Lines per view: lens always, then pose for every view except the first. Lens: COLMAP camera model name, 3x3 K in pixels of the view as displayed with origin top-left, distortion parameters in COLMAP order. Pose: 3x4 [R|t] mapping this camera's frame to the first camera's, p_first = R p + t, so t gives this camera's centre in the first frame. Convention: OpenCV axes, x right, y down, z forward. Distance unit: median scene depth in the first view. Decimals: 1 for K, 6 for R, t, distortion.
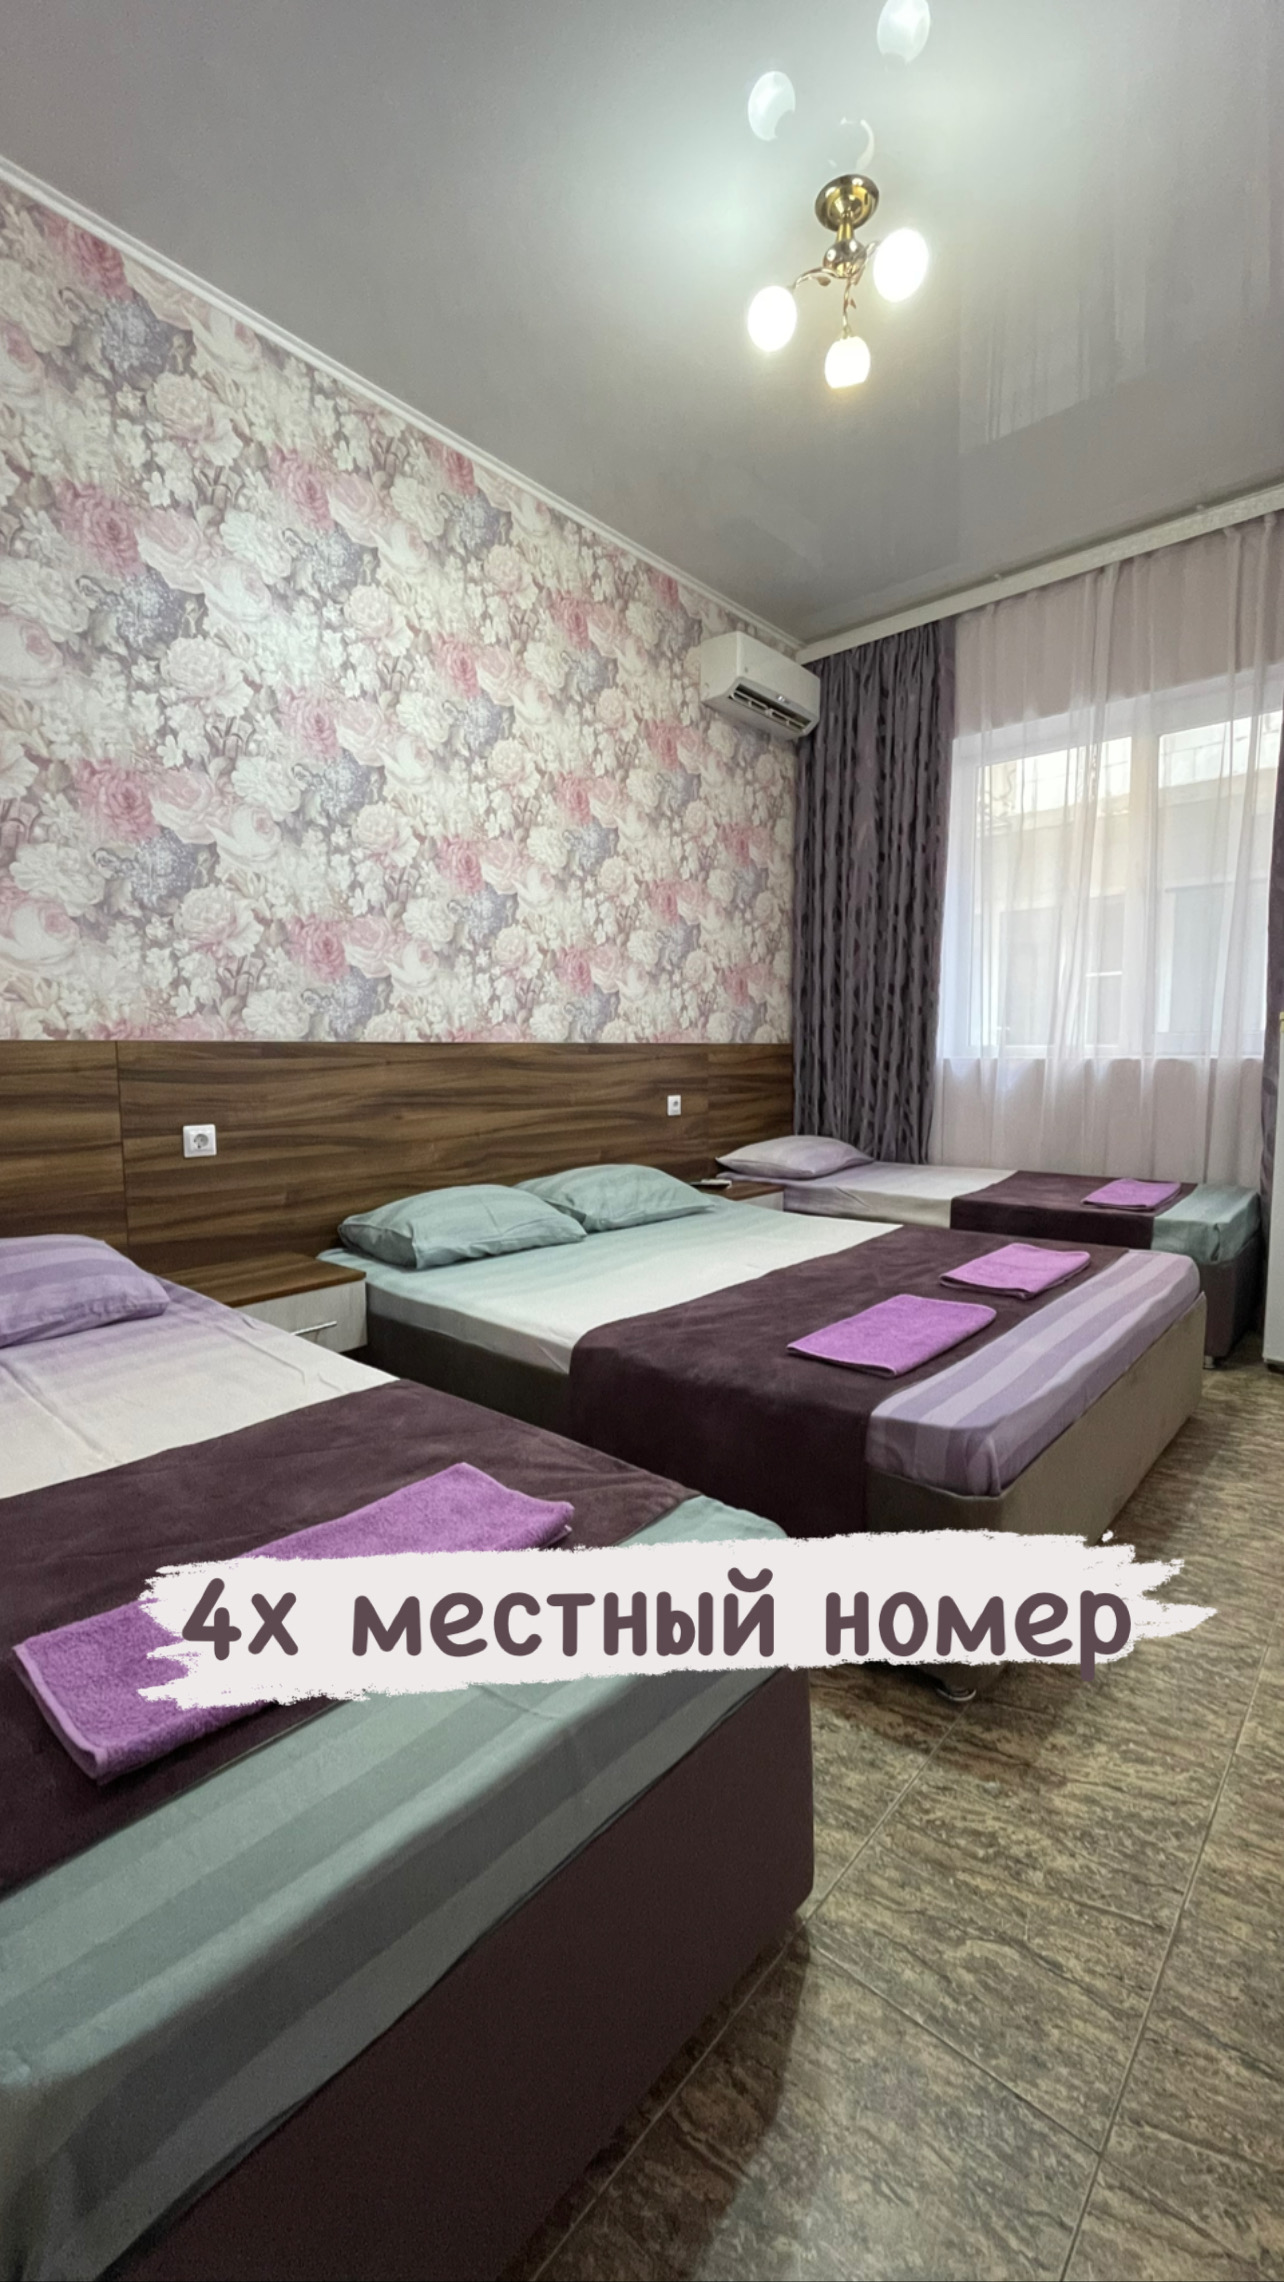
lens RADIAL K [[917.6, 0, 638.9], [0, 917.6, 1141.5], [0, 0, 1]] dist [-0.003404, -0.000551]
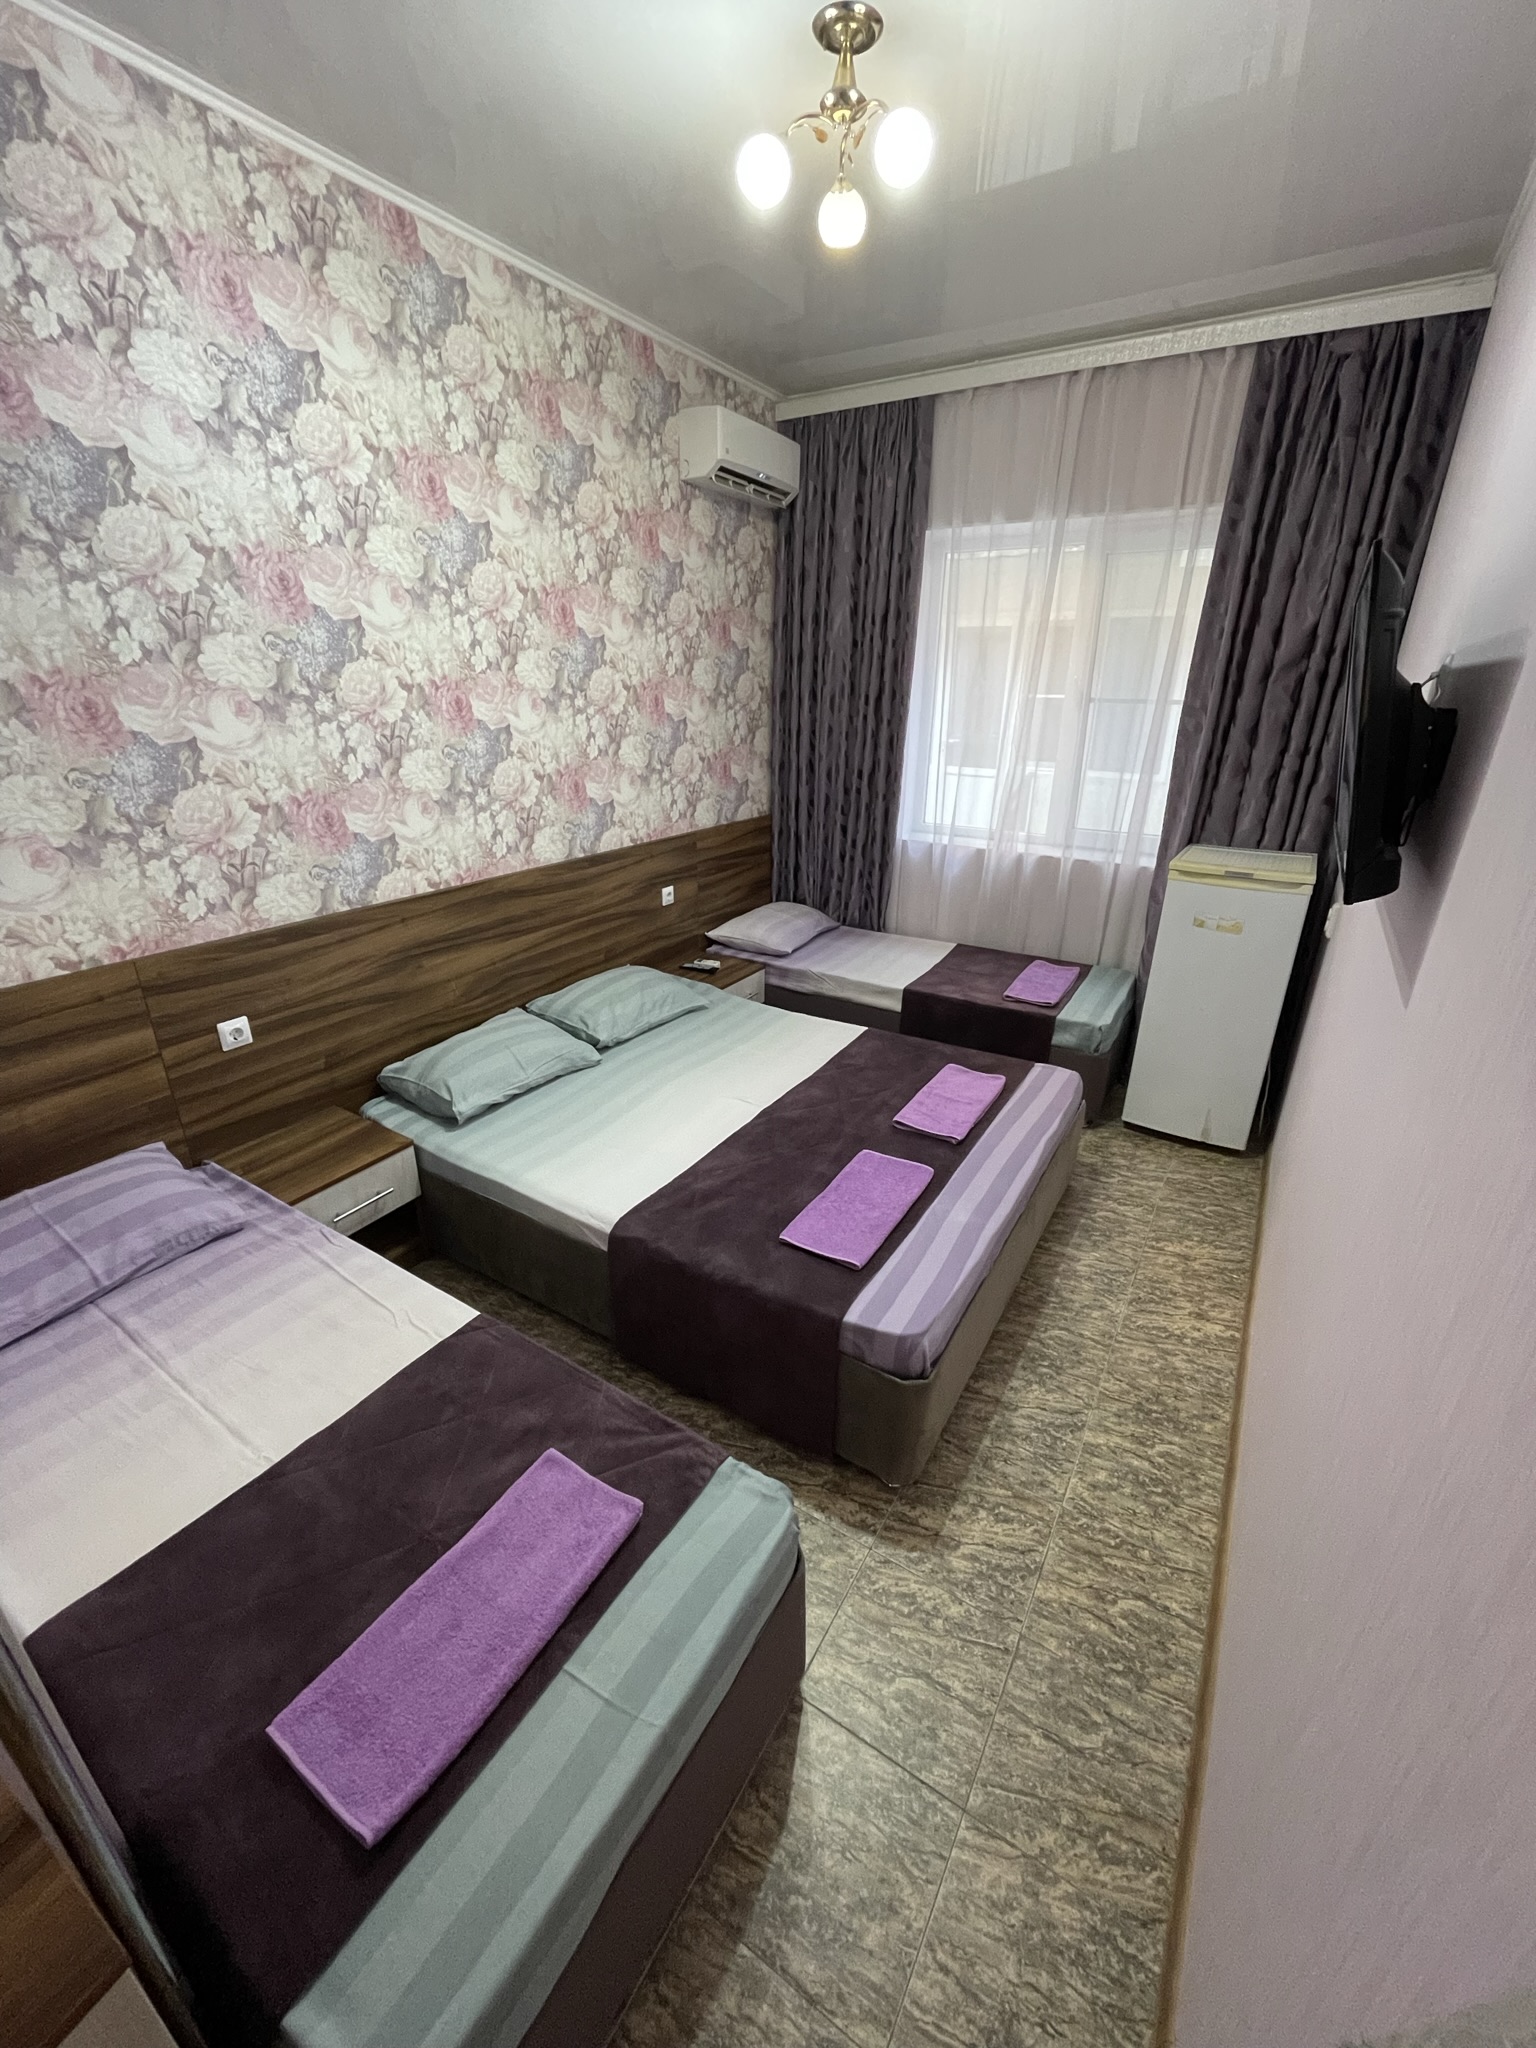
lens RADIAL K [[824.0, 0, 764.5], [0, 824.0, 1022.5], [0, 0, 1]] dist [-0.003855, 0.000359]
pose [[0.985666, -0.049668, 0.161229, -0.022168], [0.000687, 0.956855, 0.290566, -0.278040], [-0.168704, -0.286291, 0.943174, -0.007220]]
